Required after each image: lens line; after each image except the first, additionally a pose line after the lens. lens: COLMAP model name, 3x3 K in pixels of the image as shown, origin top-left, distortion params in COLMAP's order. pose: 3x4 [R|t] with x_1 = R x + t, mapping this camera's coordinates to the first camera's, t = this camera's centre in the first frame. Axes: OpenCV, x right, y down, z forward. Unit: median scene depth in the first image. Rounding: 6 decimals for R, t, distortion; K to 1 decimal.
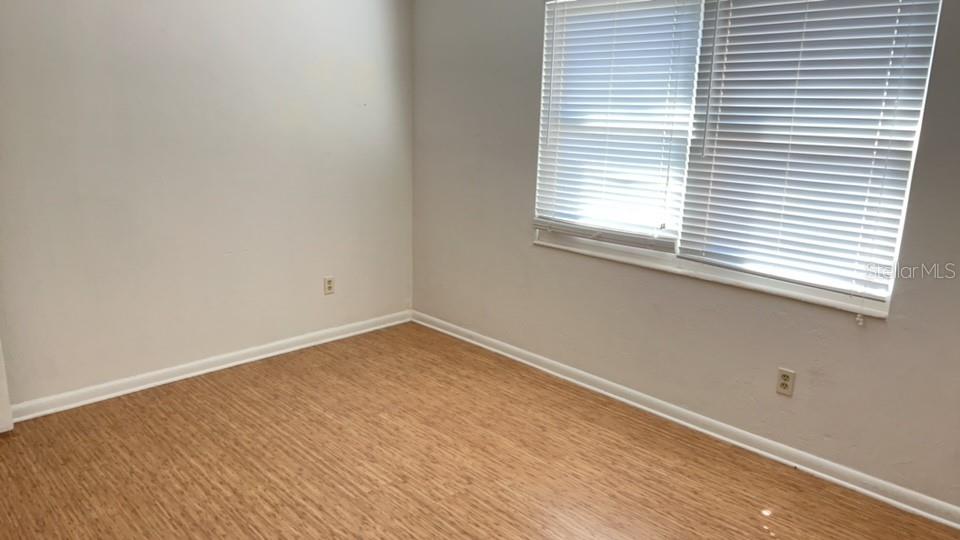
lens RADIAL K [[678.6, 0, 479.4], [0, 678.6, 274.3], [0, 0, 1]] dist [0.102776, -0.139738]
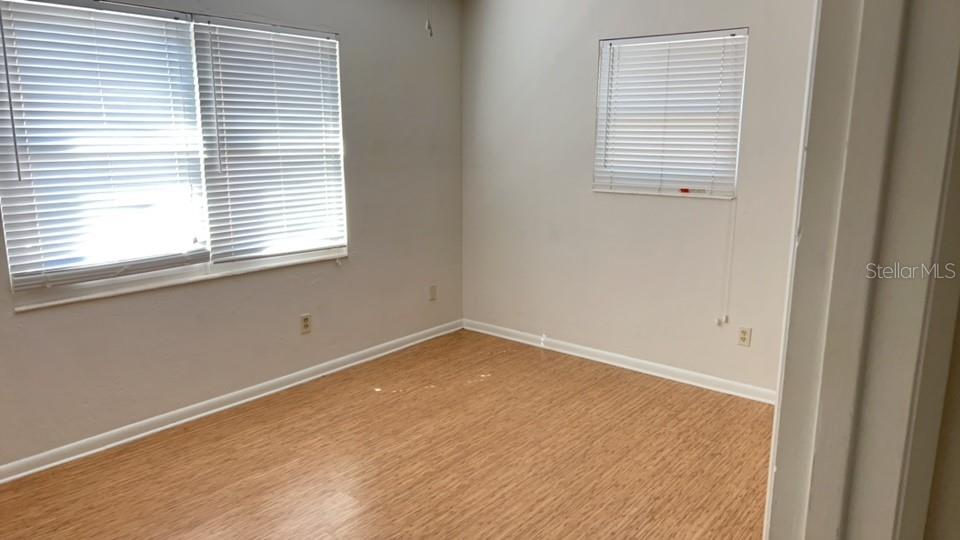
lens RADIAL K [[678.6, 0, 479.4], [0, 678.6, 274.3], [0, 0, 1]] dist [0.102776, -0.139738]
pose [[-0.108079, -0.234000, 0.966211, -0.879806], [0.233760, 0.938672, 0.253479, -0.199836], [-0.966269, 0.253257, -0.046751, 0.668737]]
